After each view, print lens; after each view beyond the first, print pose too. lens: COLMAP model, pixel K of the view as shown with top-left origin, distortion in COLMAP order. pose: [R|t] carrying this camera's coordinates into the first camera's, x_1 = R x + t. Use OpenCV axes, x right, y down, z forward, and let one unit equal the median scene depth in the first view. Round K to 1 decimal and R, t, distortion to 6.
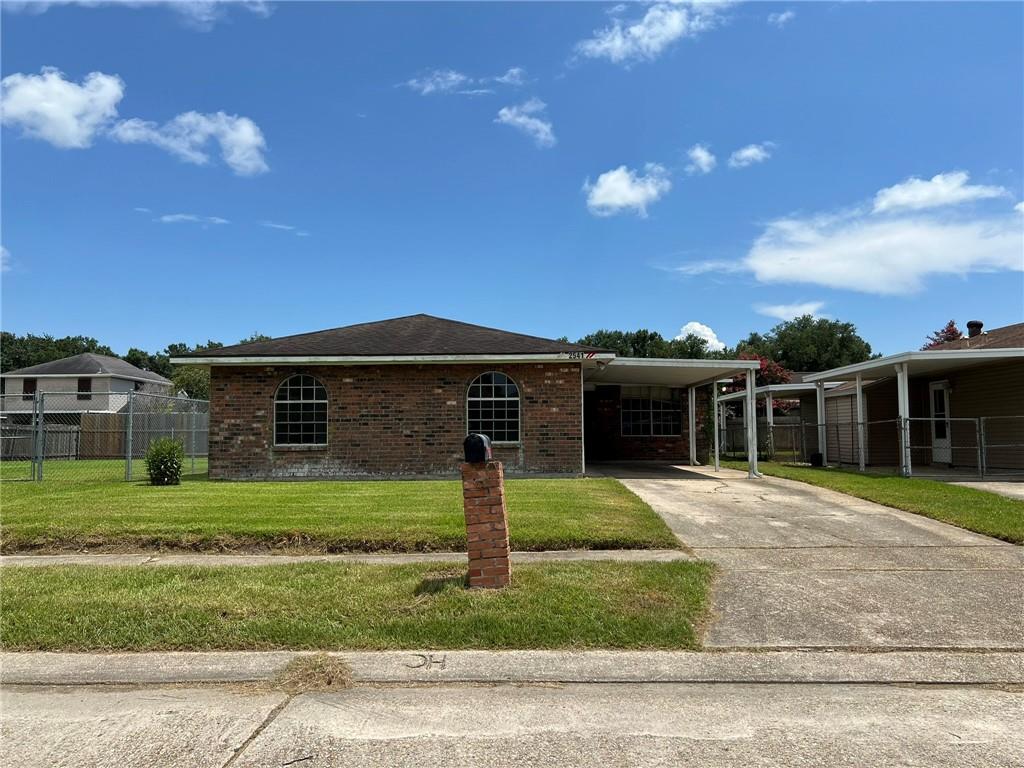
lens RADIAL K [[788.1, 0, 518.1], [0, 788.1, 385.7], [0, 0, 1]] dist [0.074461, -0.046247]
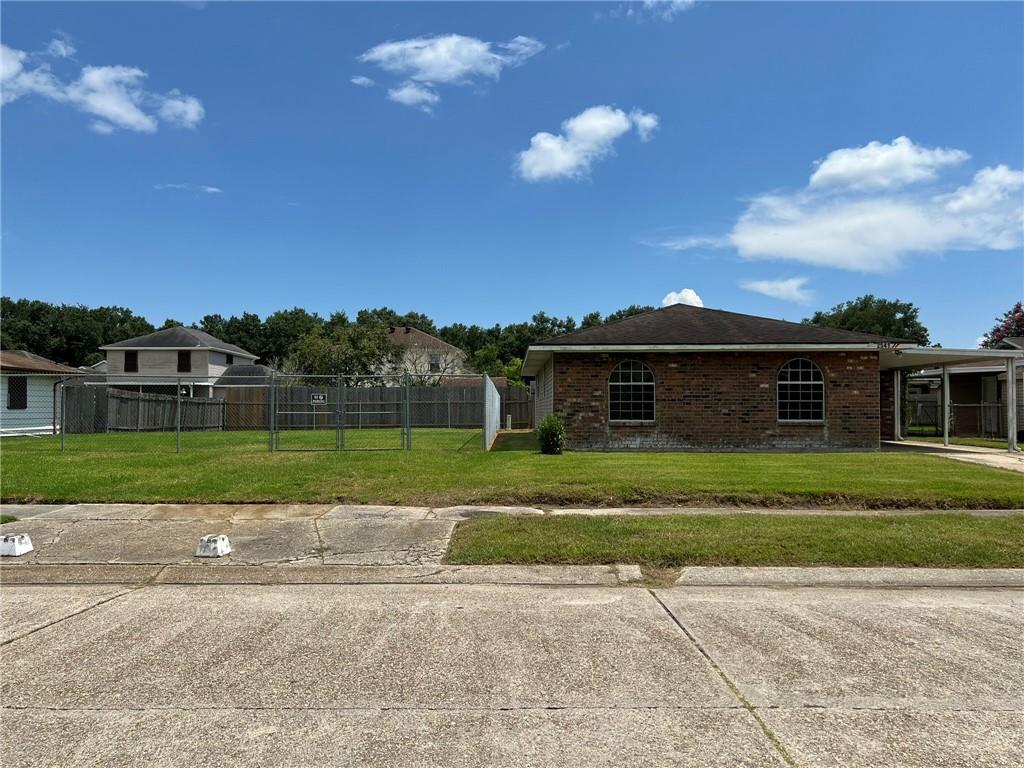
lens RADIAL K [[788.1, 0, 513.1], [0, 788.1, 394.2], [0, 0, 1]] dist [0.074461, -0.046247]
pose [[0.999229, 0.007500, 0.038543, -0.489111], [-0.009263, 0.998909, 0.045762, -0.015258], [-0.038158, -0.046083, 0.998209, -0.140892]]
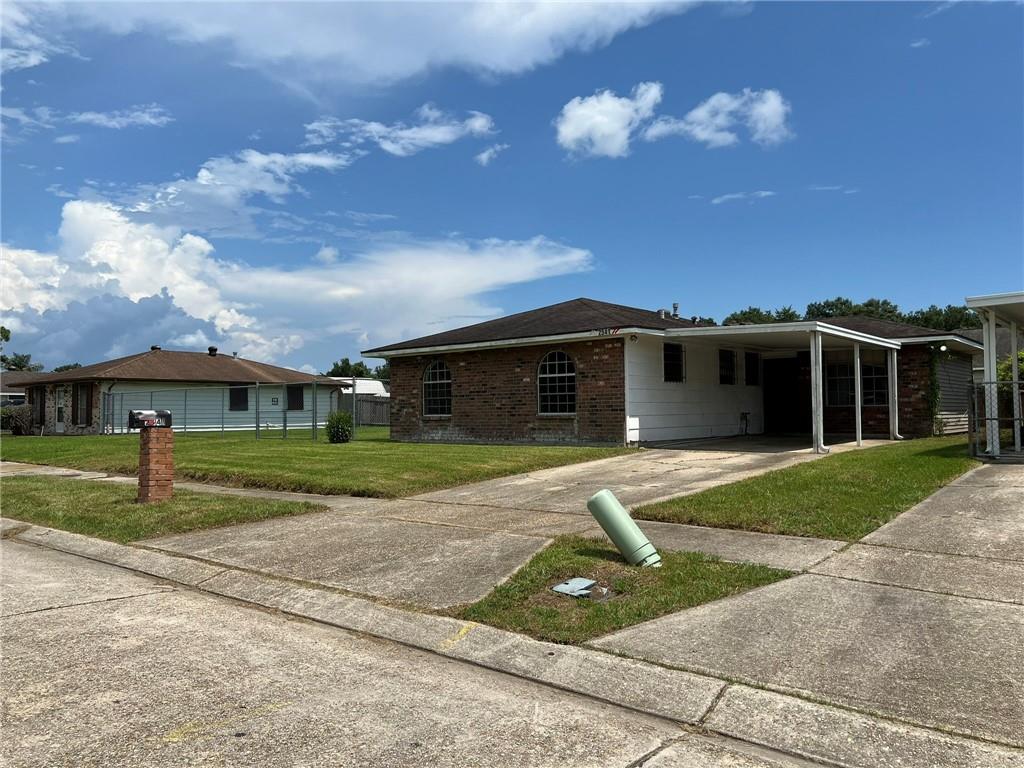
lens RADIAL K [[788.1, 0, 511.1], [0, 788.1, 387.8], [0, 0, 1]] dist [0.074461, -0.046247]
pose [[0.778731, -0.021514, -0.626990, 0.615670], [0.046858, 0.998615, 0.023933, 0.004994], [0.625606, -0.048016, 0.778660, 0.081300]]
